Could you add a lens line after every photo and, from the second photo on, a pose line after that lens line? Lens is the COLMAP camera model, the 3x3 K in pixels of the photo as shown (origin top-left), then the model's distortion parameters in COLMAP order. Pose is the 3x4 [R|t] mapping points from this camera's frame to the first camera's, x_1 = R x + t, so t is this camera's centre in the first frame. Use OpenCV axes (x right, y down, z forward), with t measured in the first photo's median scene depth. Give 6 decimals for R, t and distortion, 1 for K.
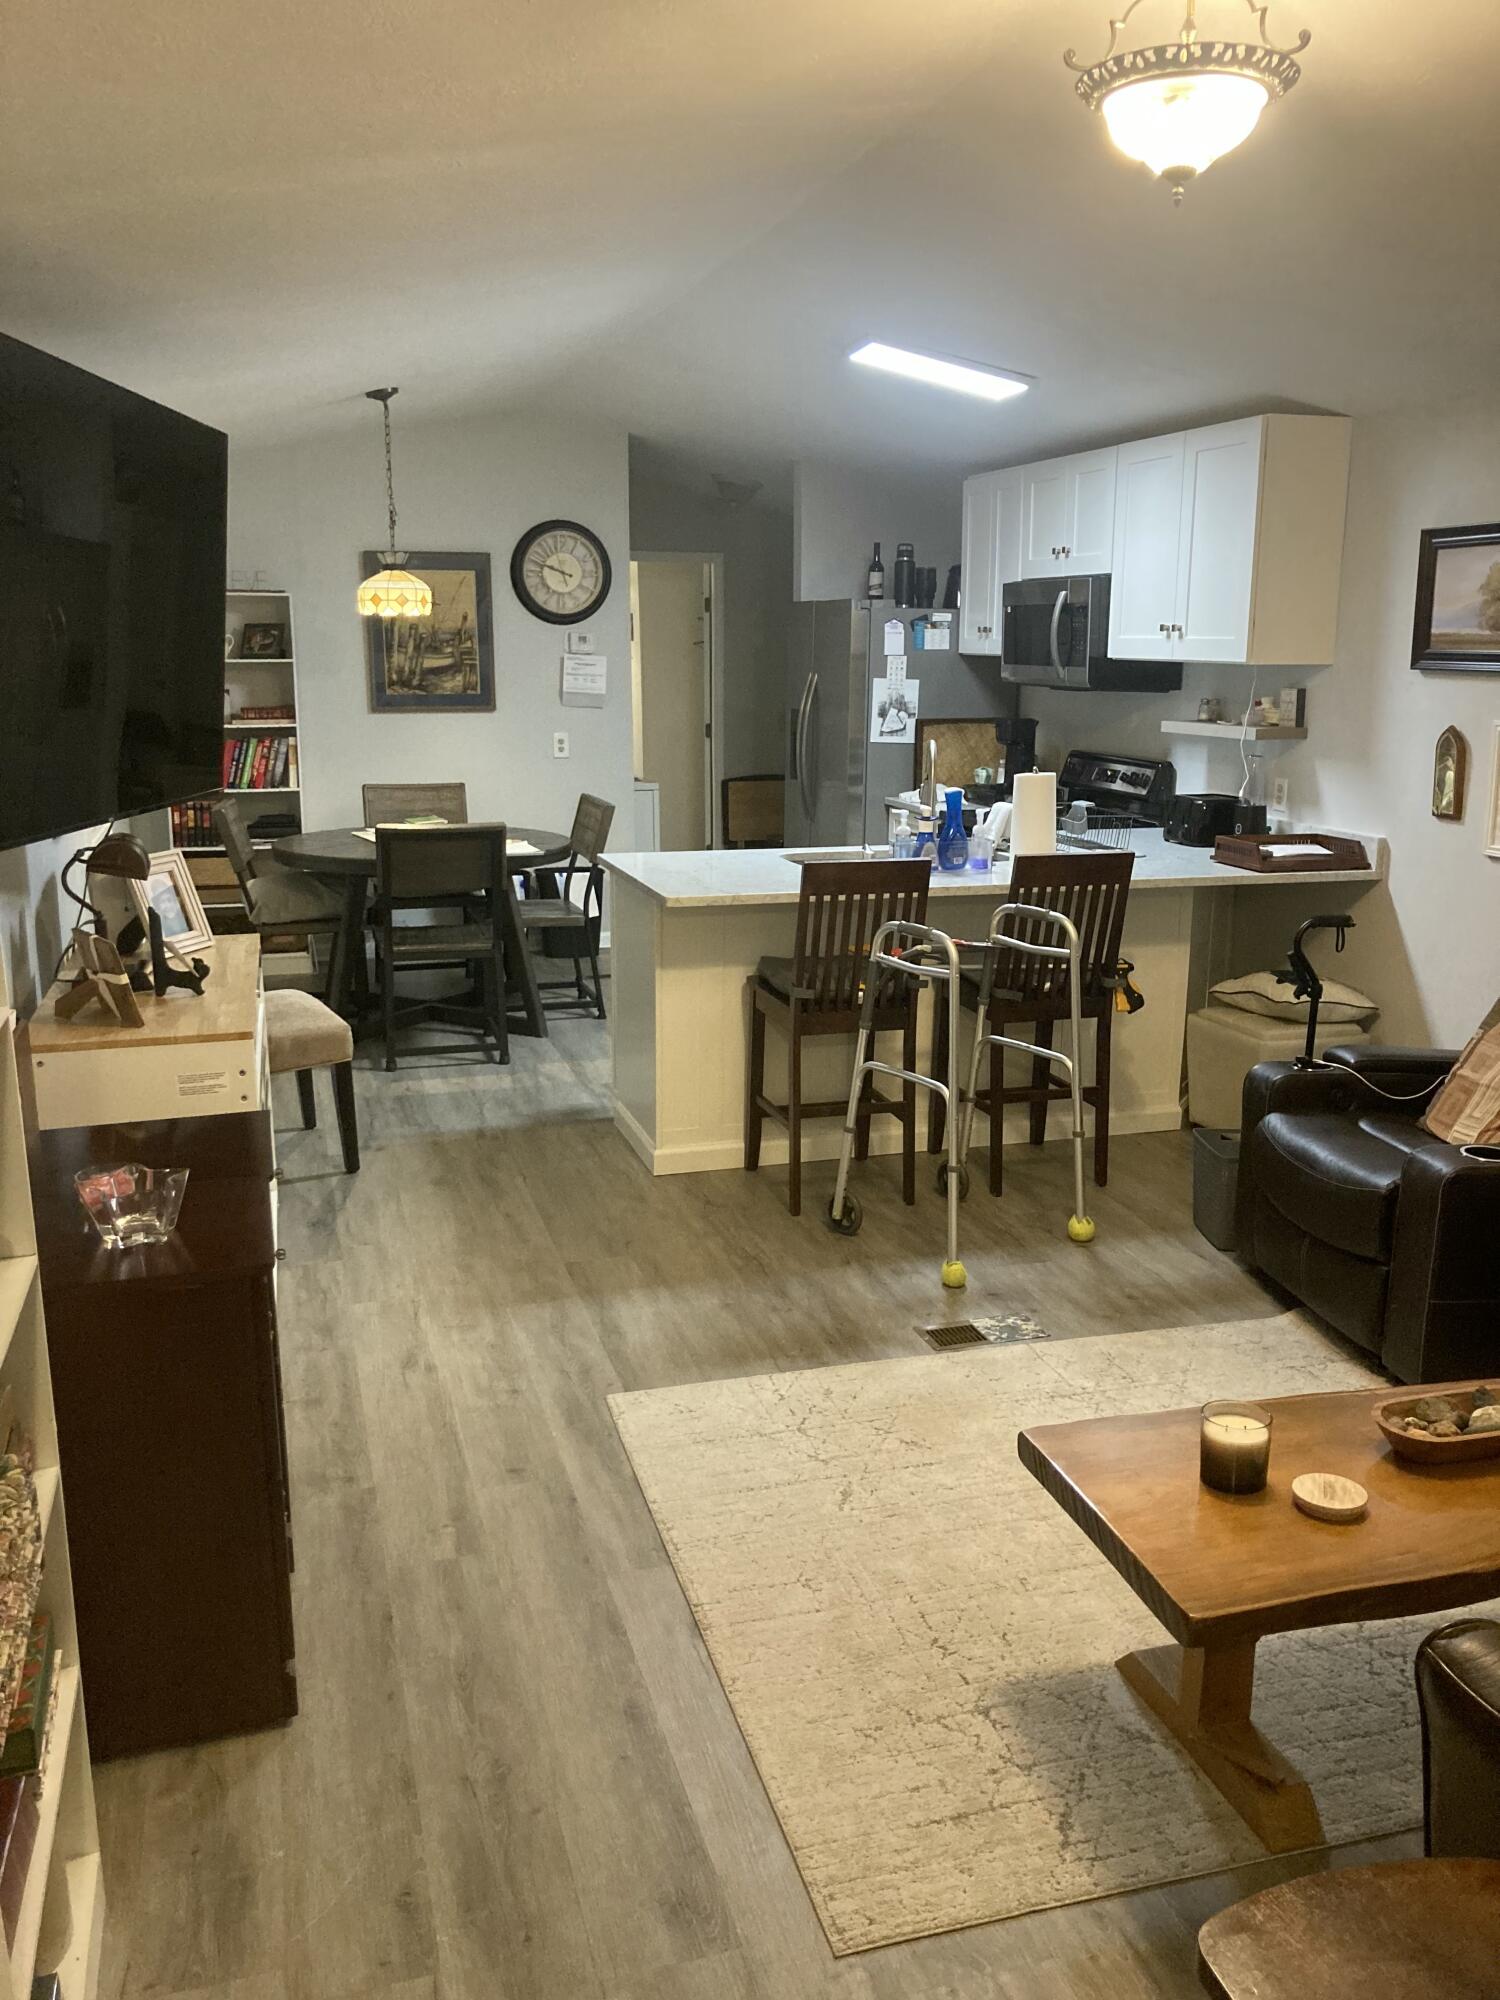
lens RADIAL K [[1673.1, 0, 750.2], [0, 1673.1, 1000.9], [0, 0, 1]] dist [-0.005077, -0.001387]
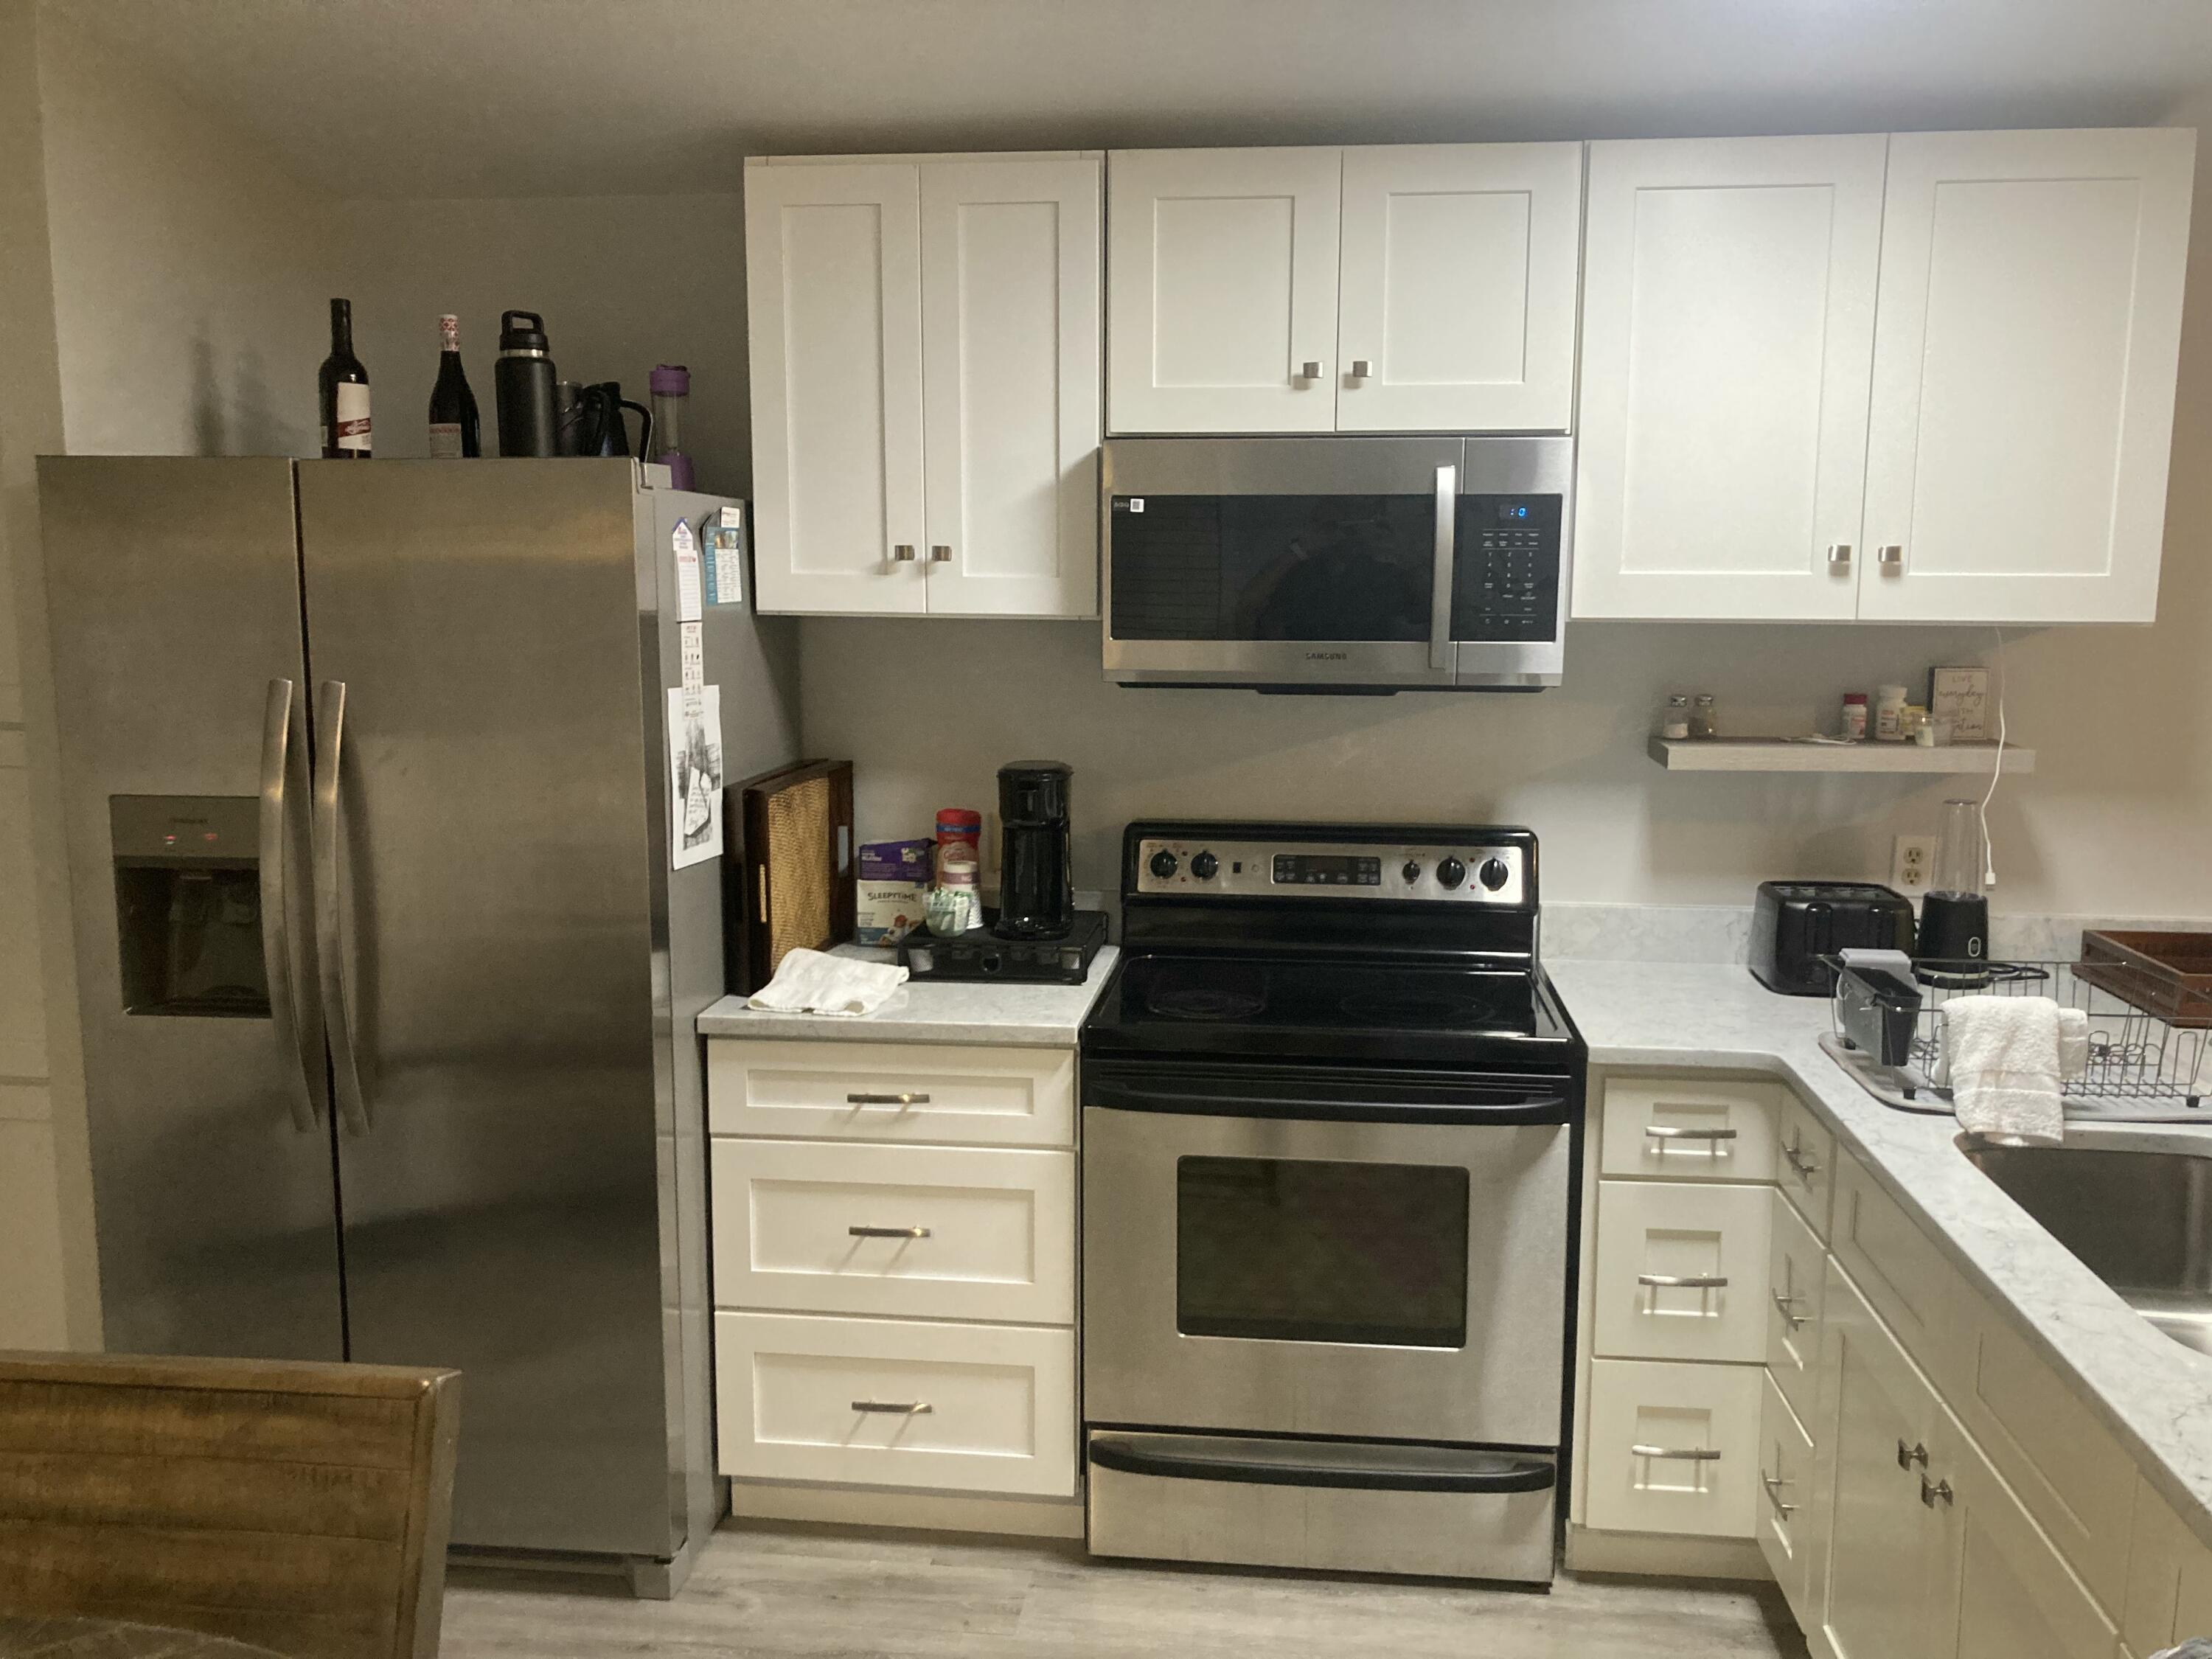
lens RADIAL K [[1850.5, 0, 1106.9], [0, 1850.5, 830.7], [0, 0, 1]] dist [-0.005077, -0.001387]
pose [[0.378400, -0.123279, 0.917396, -0.243751], [0.193502, 0.979729, 0.051841, -0.165459], [-0.905191, 0.157902, 0.394584, 0.768857]]
